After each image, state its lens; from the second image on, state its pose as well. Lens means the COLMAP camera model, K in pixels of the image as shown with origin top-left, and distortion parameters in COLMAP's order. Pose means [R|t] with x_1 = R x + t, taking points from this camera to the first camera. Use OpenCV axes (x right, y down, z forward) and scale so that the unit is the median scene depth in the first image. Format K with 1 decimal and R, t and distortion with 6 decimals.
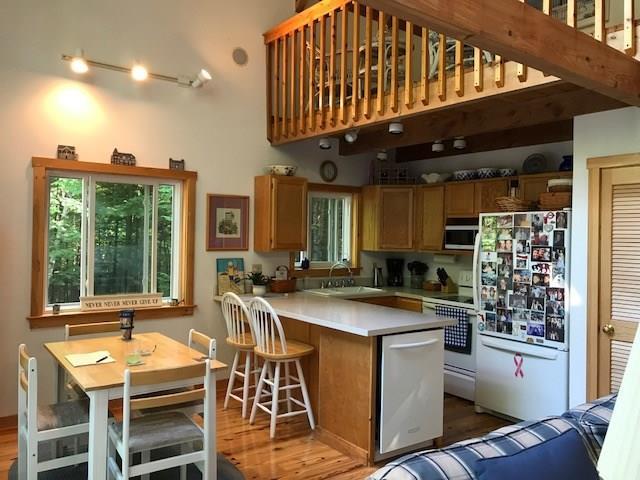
lens RADIAL K [[536.8, 0, 322.3], [0, 536.8, 238.4], [0, 0, 1]] dist [0.004765, 0.013819]
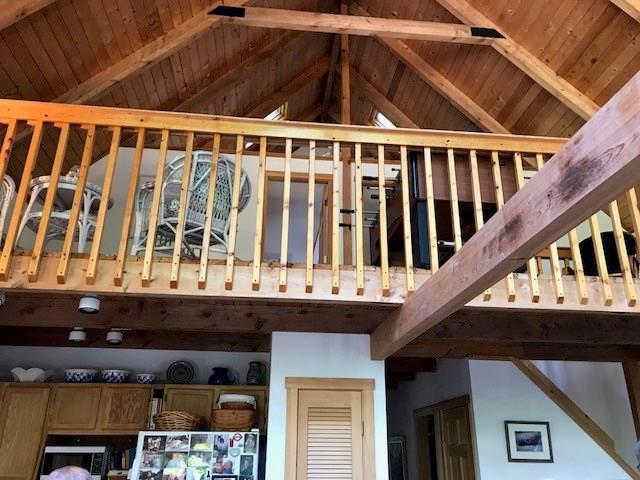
lens RADIAL K [[536.8, 0, 320.4], [0, 536.8, 235.8], [0, 0, 1]] dist [0.004765, 0.013819]
pose [[0.521122, 0.303858, 0.797560, -0.306506], [0.006571, 0.933022, -0.359760, -0.031738], [-0.853457, 0.192720, 0.484221, 0.376669]]
